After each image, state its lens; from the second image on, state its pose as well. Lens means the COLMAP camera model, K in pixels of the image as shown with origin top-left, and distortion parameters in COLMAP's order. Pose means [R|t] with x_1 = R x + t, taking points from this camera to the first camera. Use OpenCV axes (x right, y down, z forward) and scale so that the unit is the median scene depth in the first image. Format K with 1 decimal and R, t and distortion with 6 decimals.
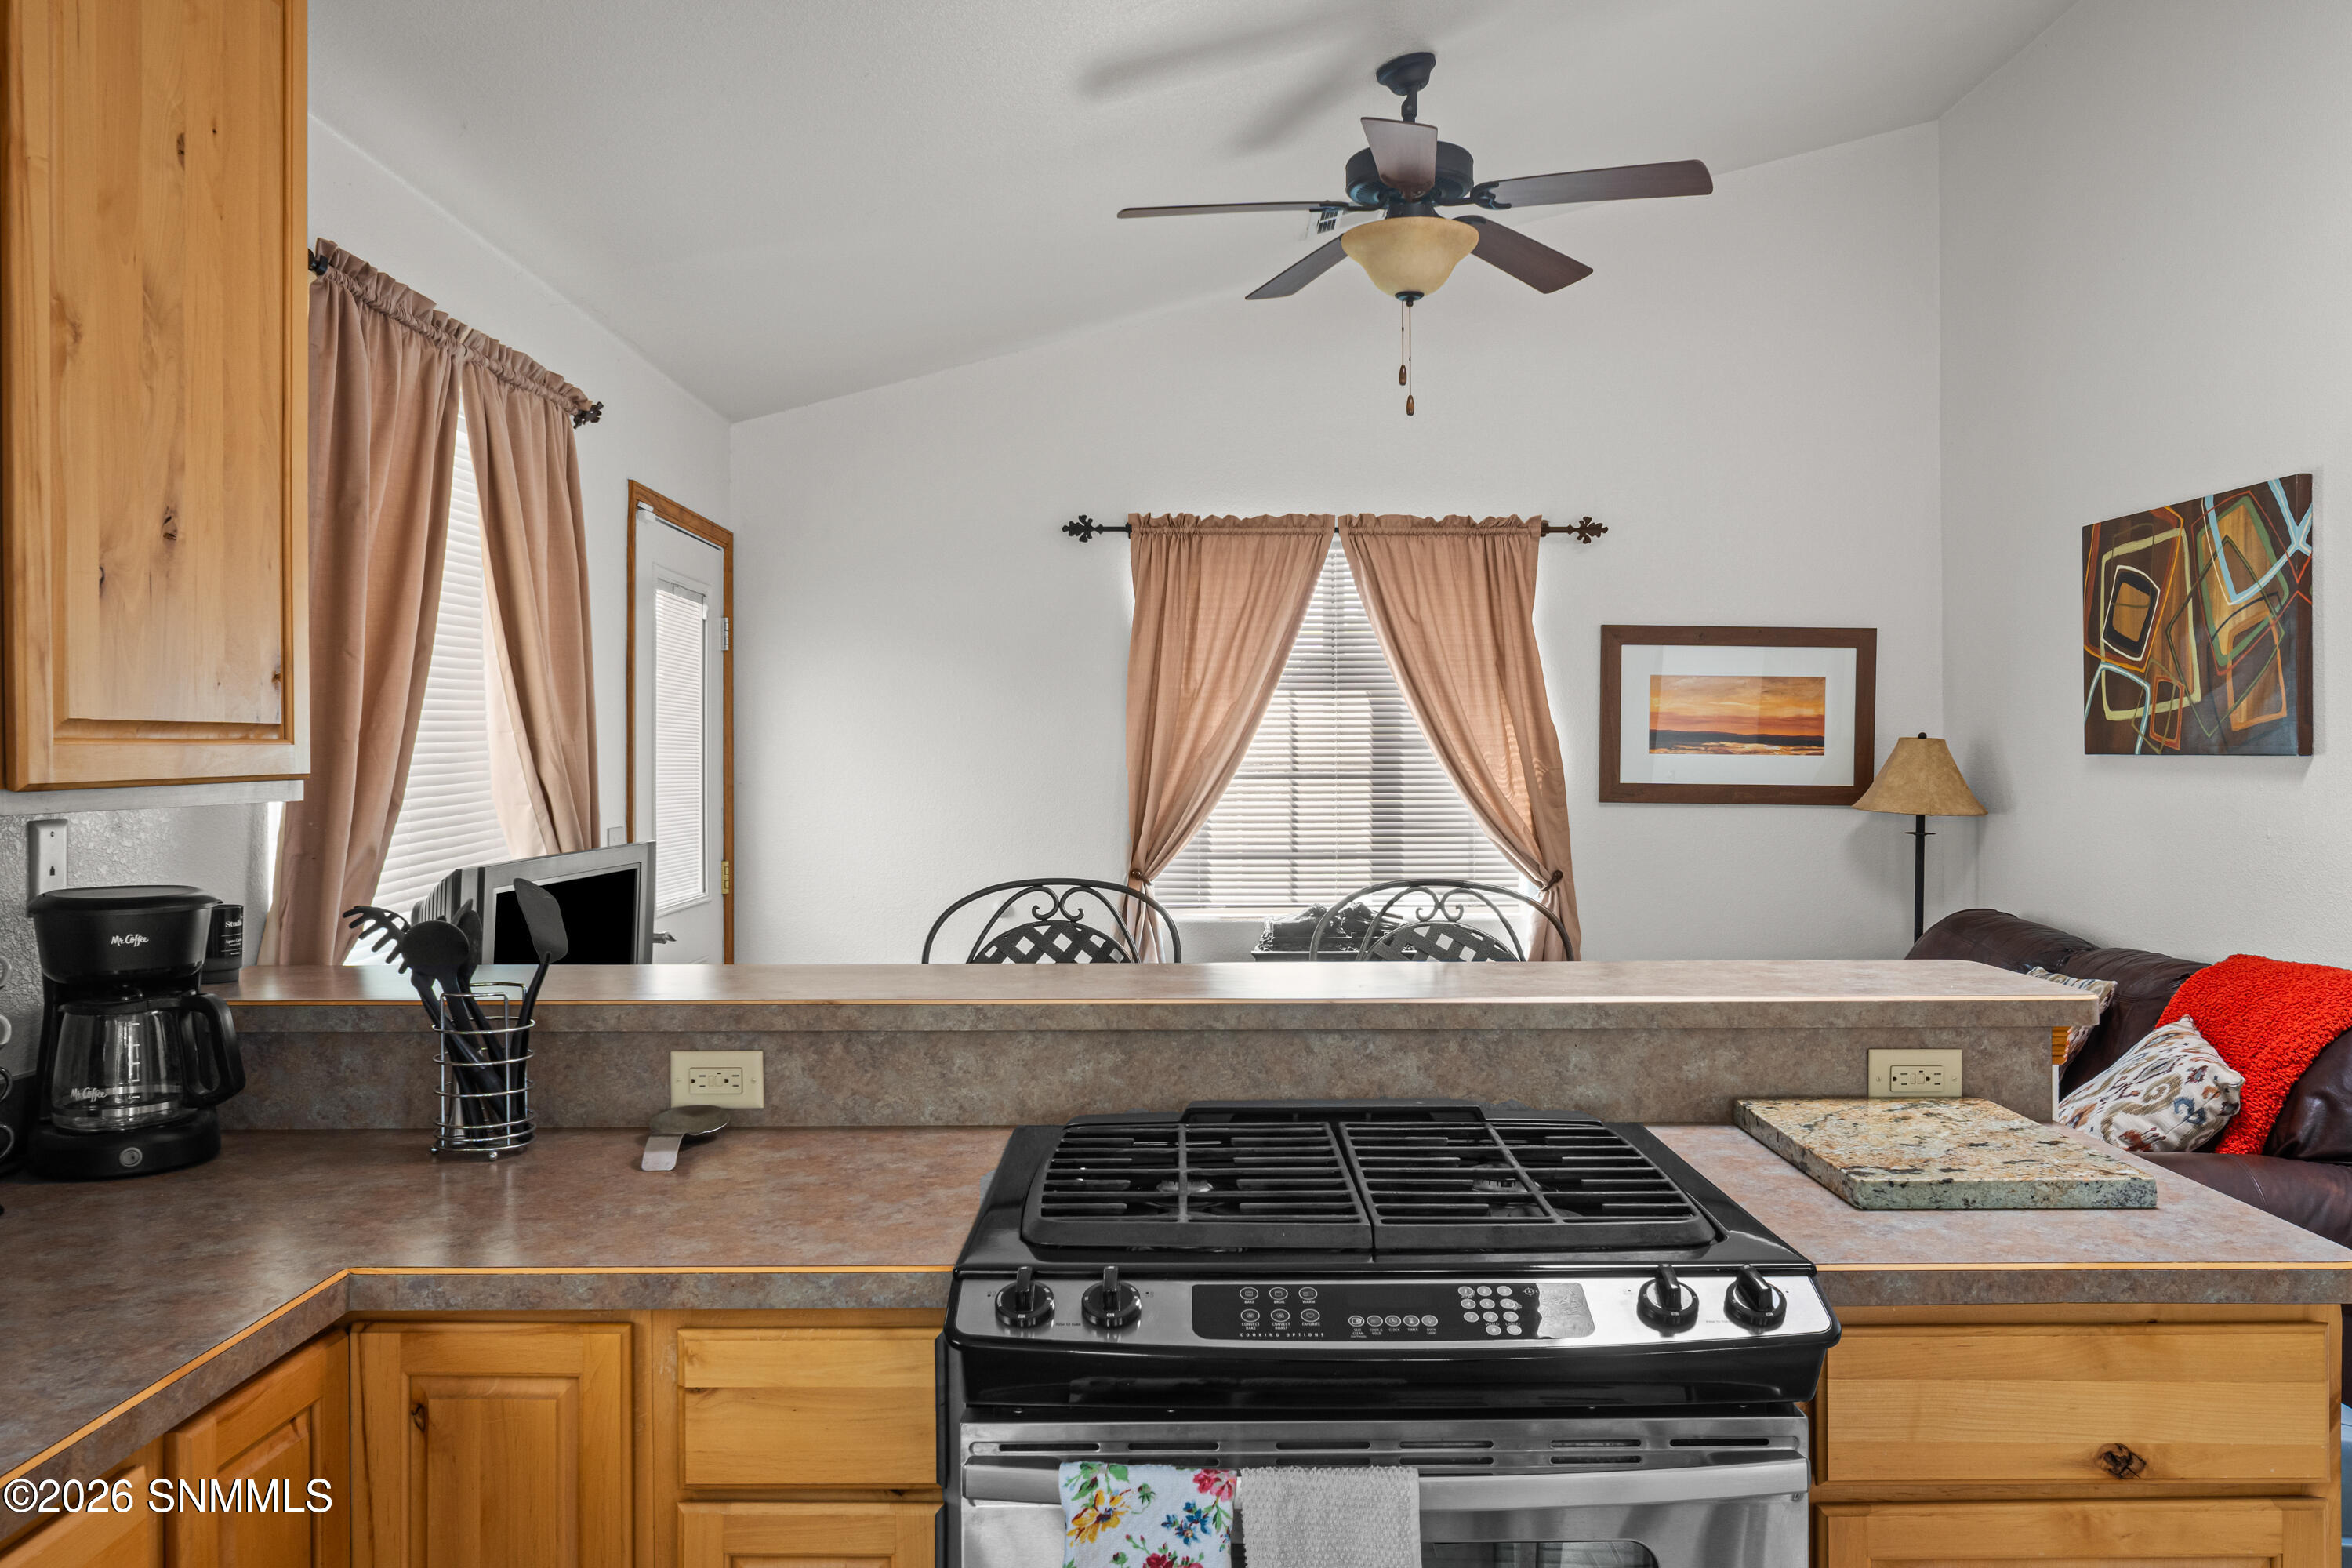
lens RADIAL K [[1785.1, 0, 1181.8], [0, 1785.1, 756.1], [0, 0, 1]] dist [-0.014587, 0.000128]
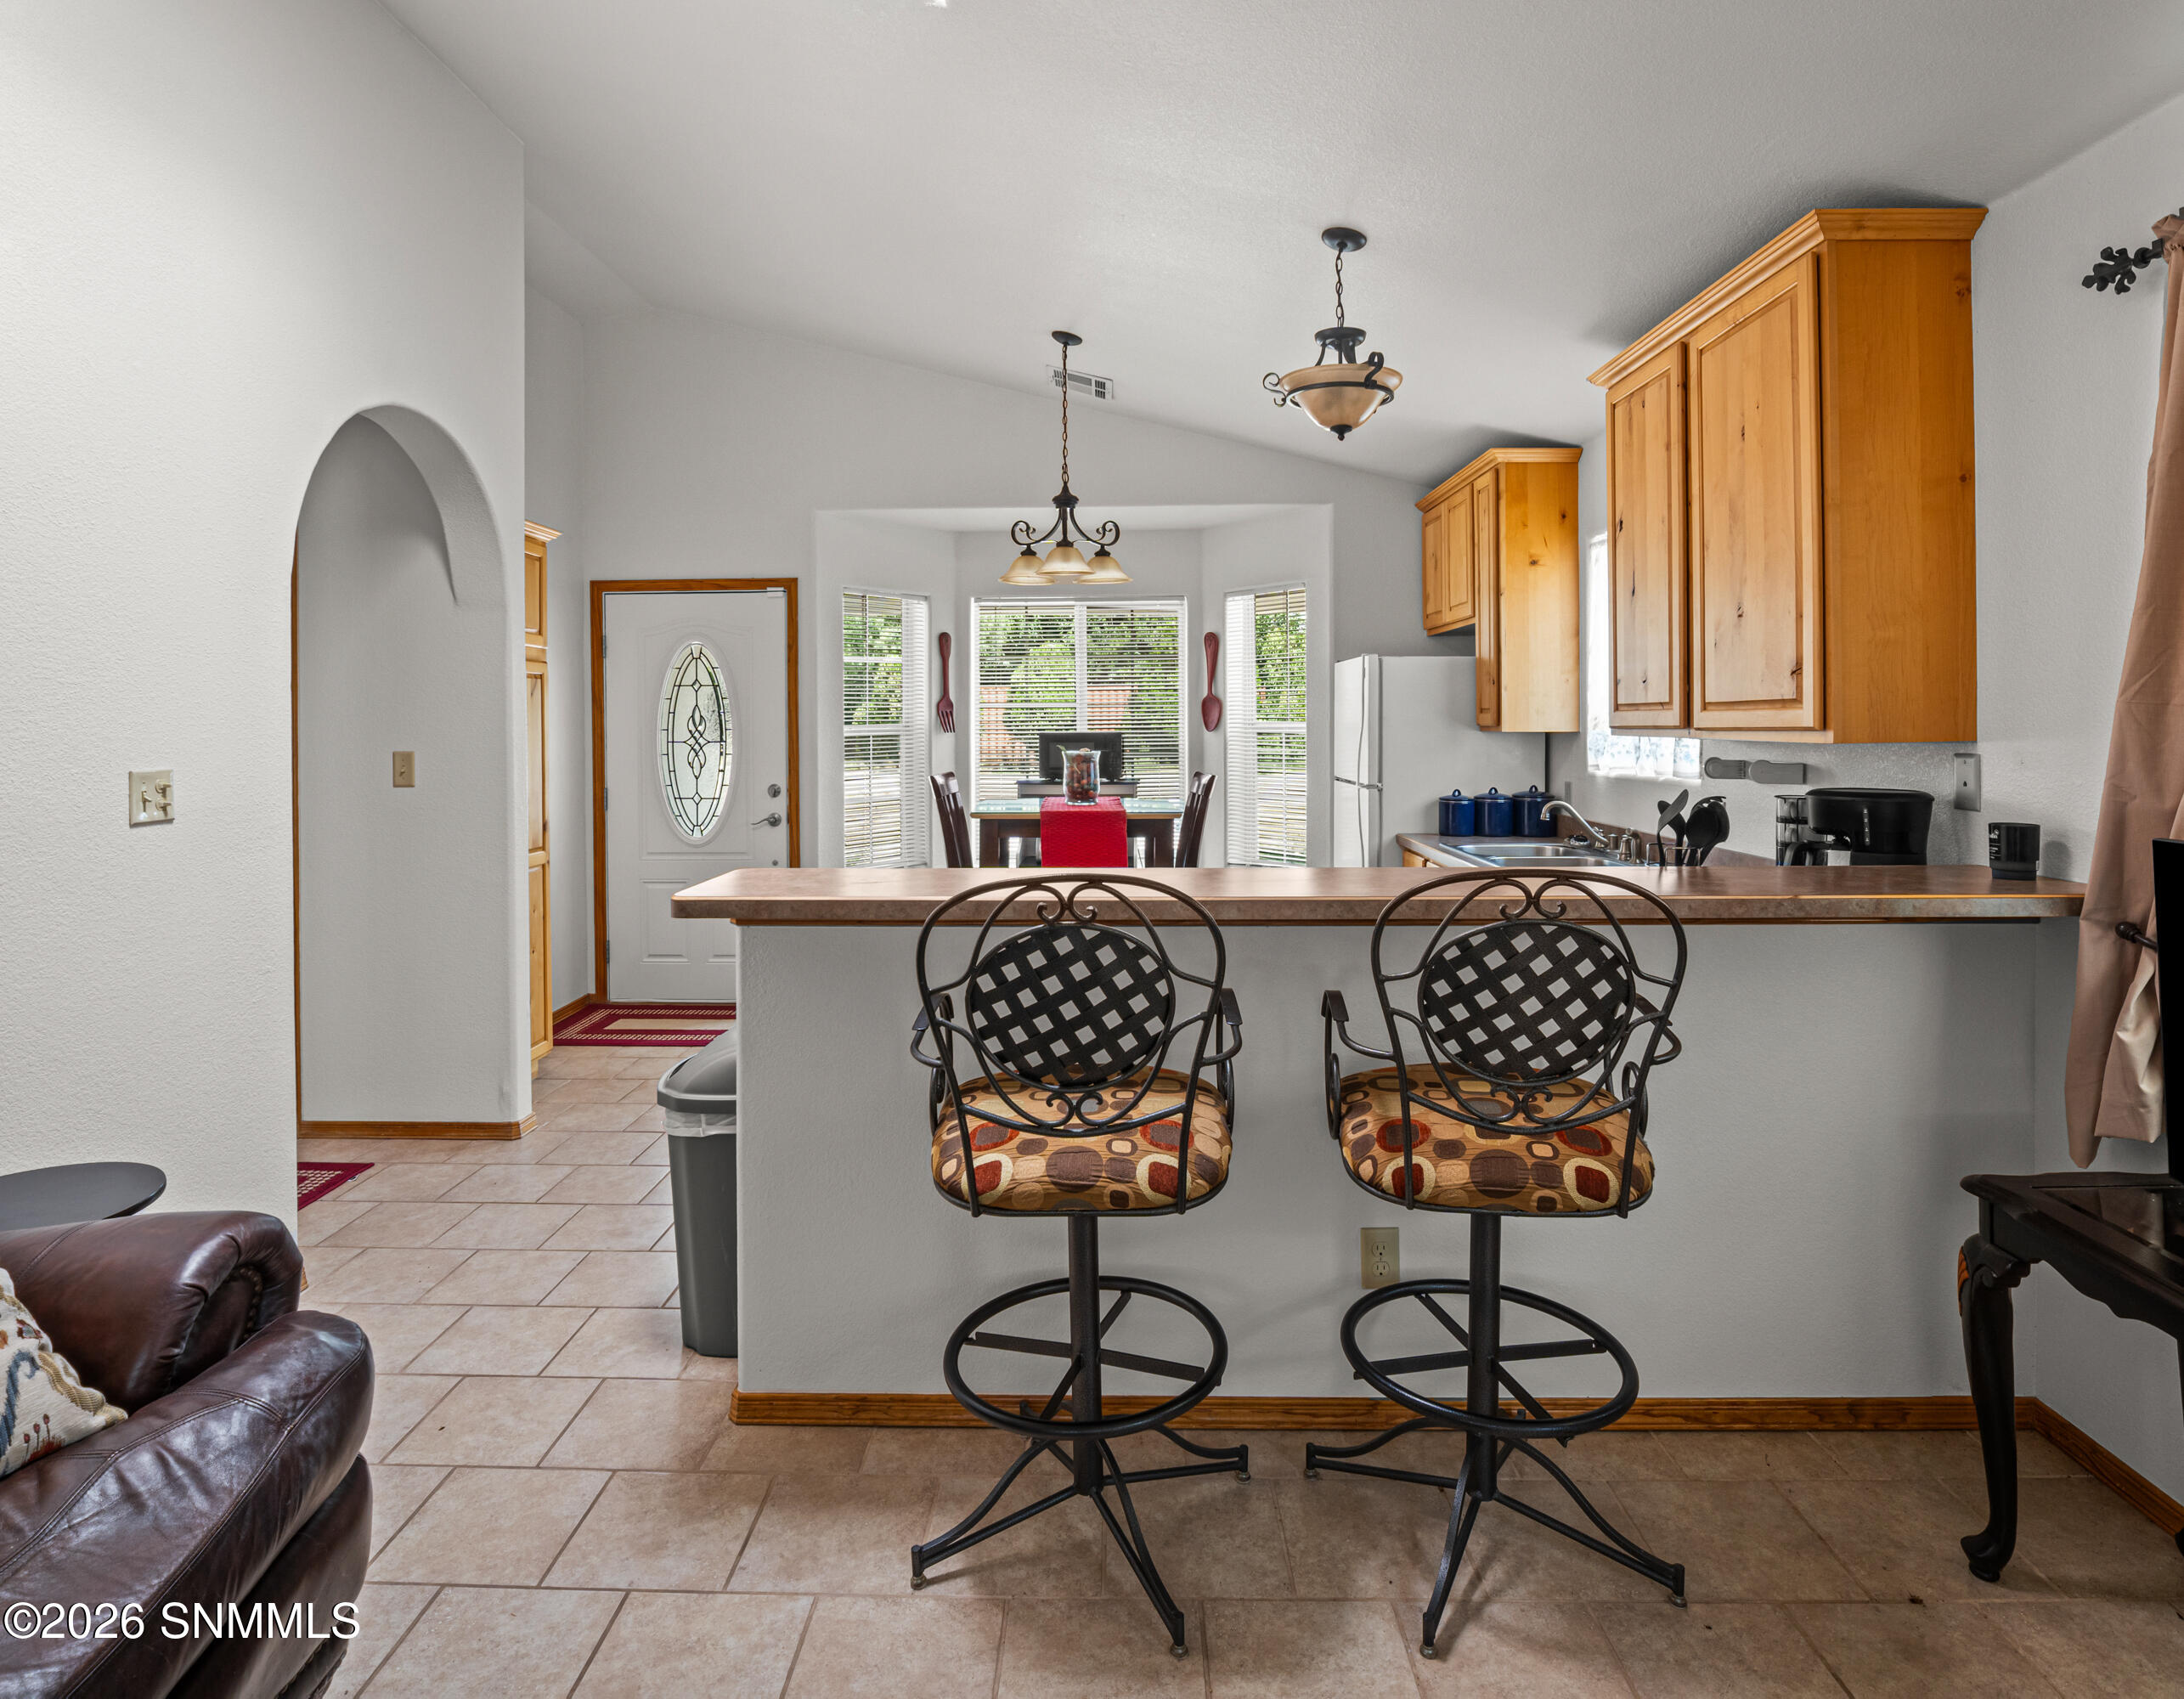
lens RADIAL K [[1281.8, 0, 1092.0], [0, 1281.8, 849.5], [0, 0, 1]] dist [-0.001711, 0.000038]
pose [[-0.999345, 0.005427, 0.035770, 0.105902], [0.009014, 0.994857, 0.100889, -0.001917], [-0.035039, 0.101145, -0.994254, 1.679494]]
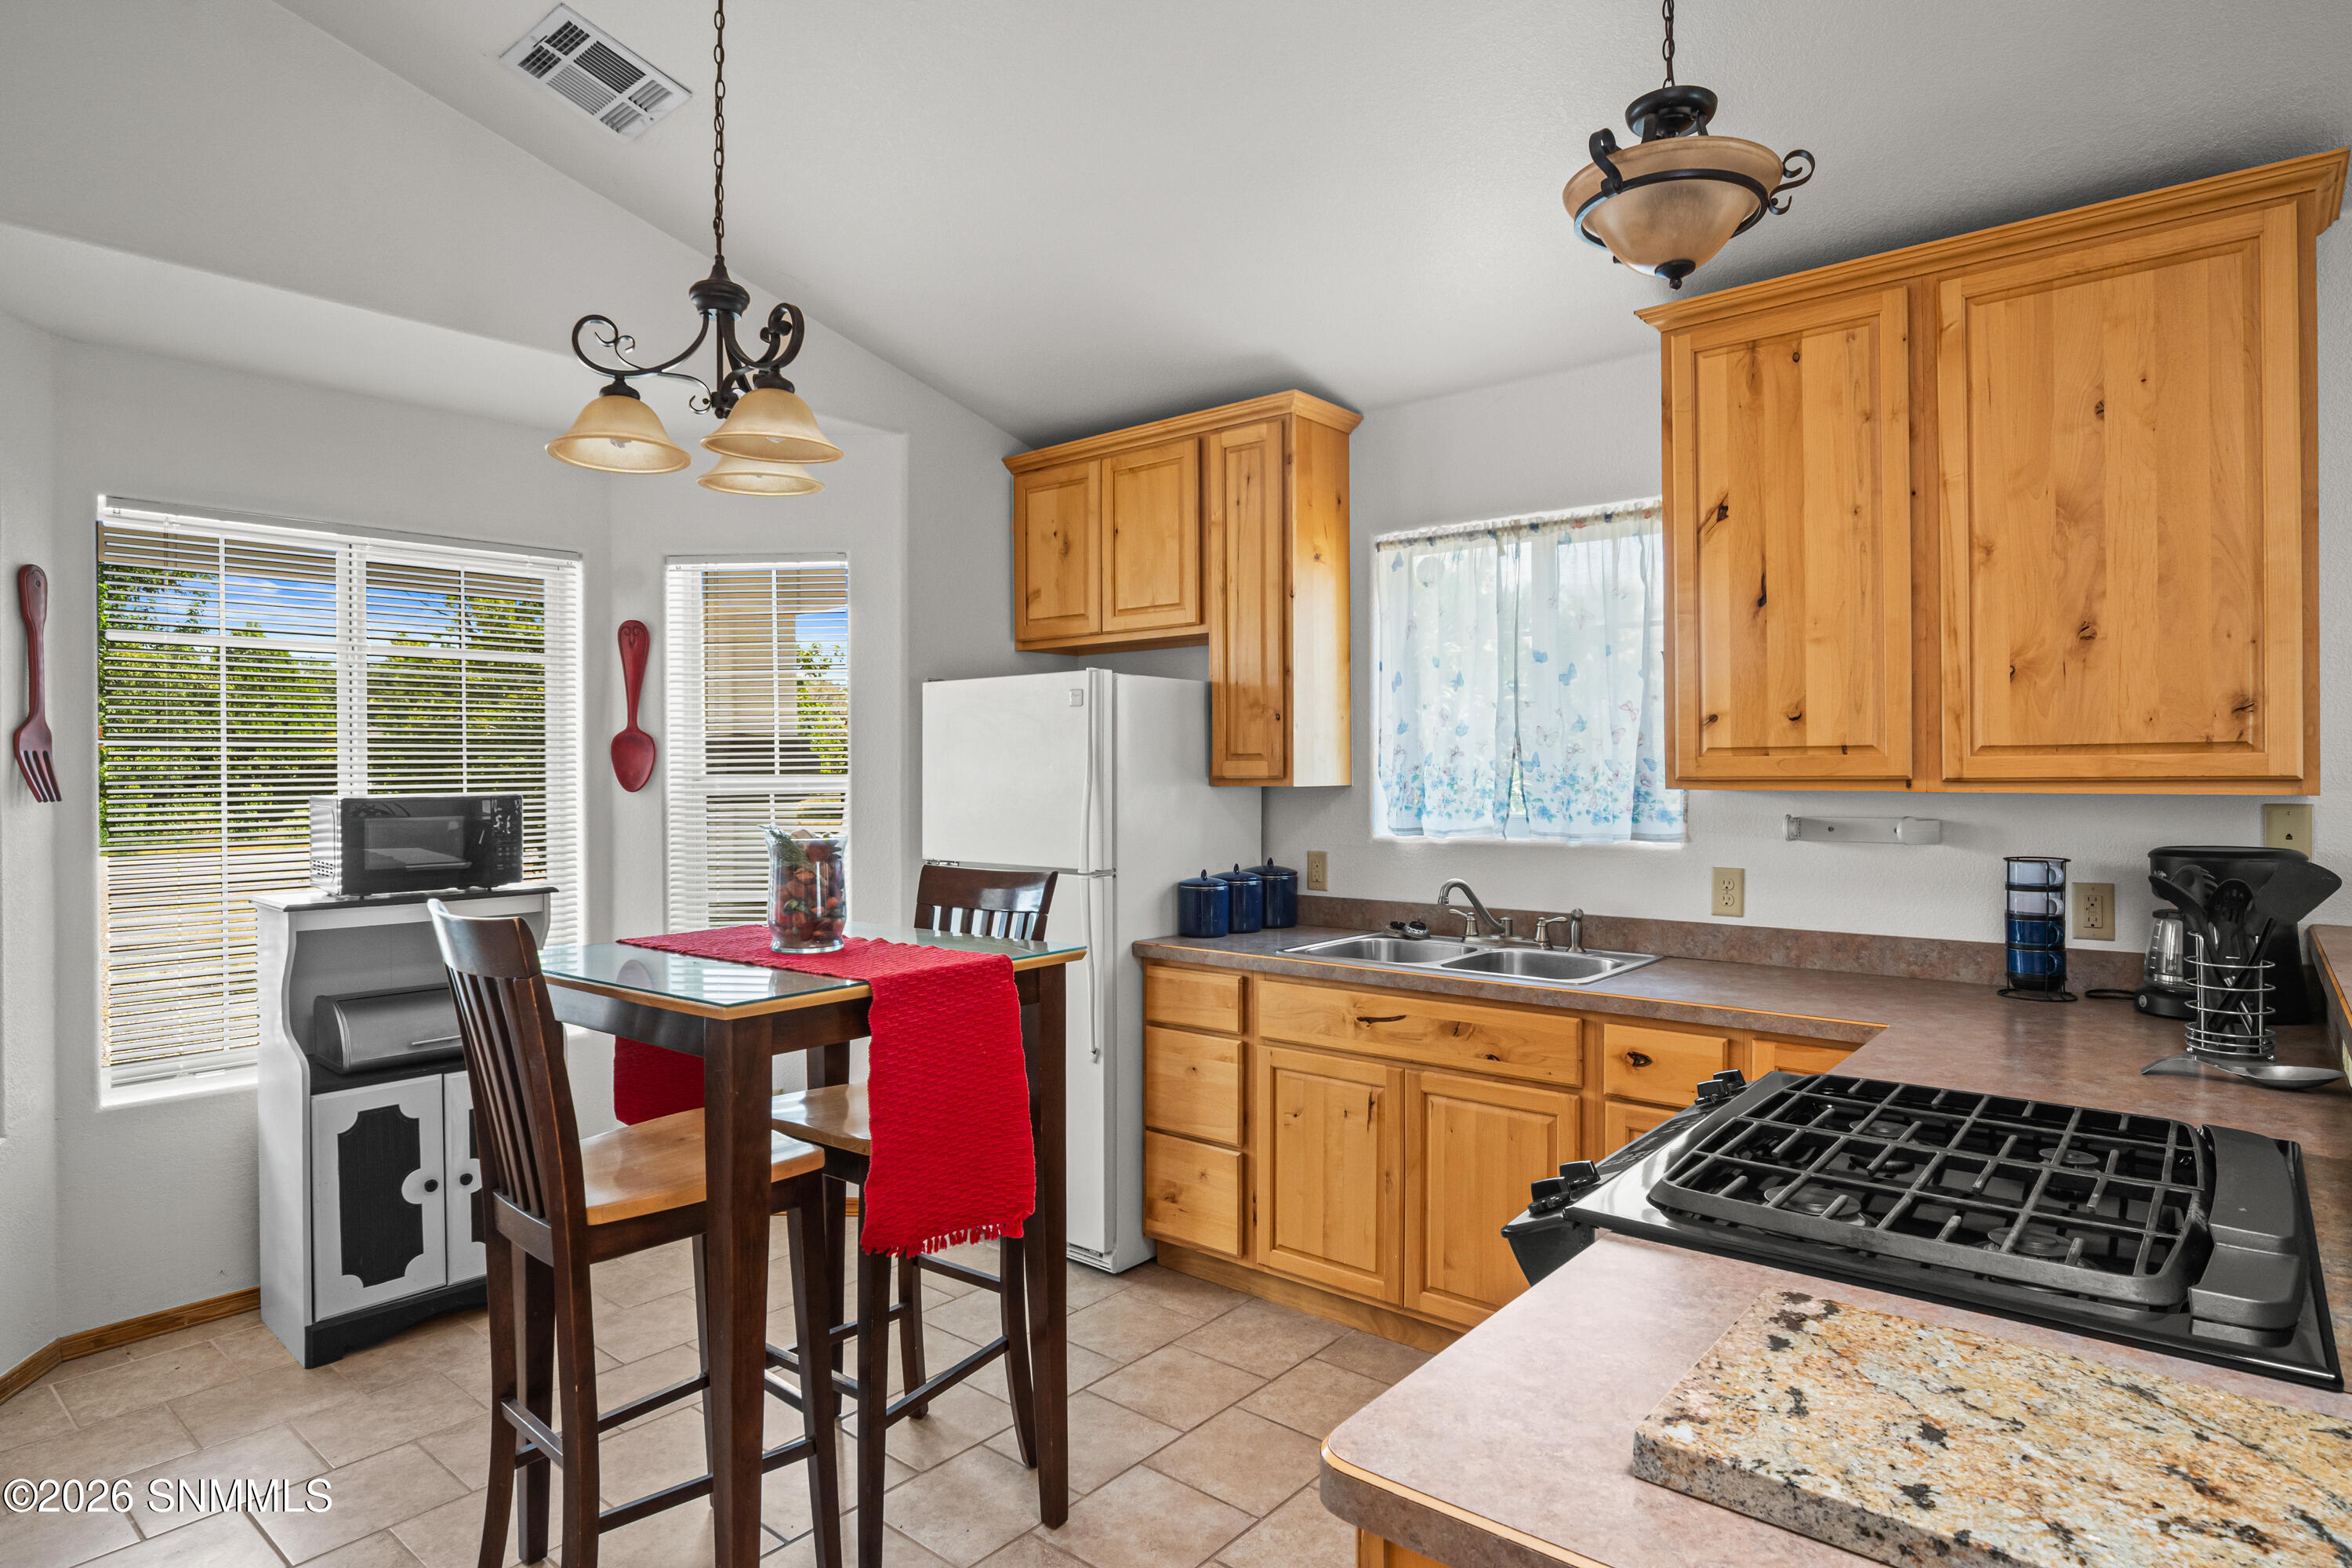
lens RADIAL K [[1276.3, 0, 1167.1], [0, 1276.3, 792.2], [0, 0, 1]] dist [-0.040103, -0.000041]
pose [[-0.641682, 0.024113, -0.766592, 0.598317], [0.007364, 0.999653, 0.025280, -0.006320], [0.766936, 0.010577, -0.641637, 0.688688]]
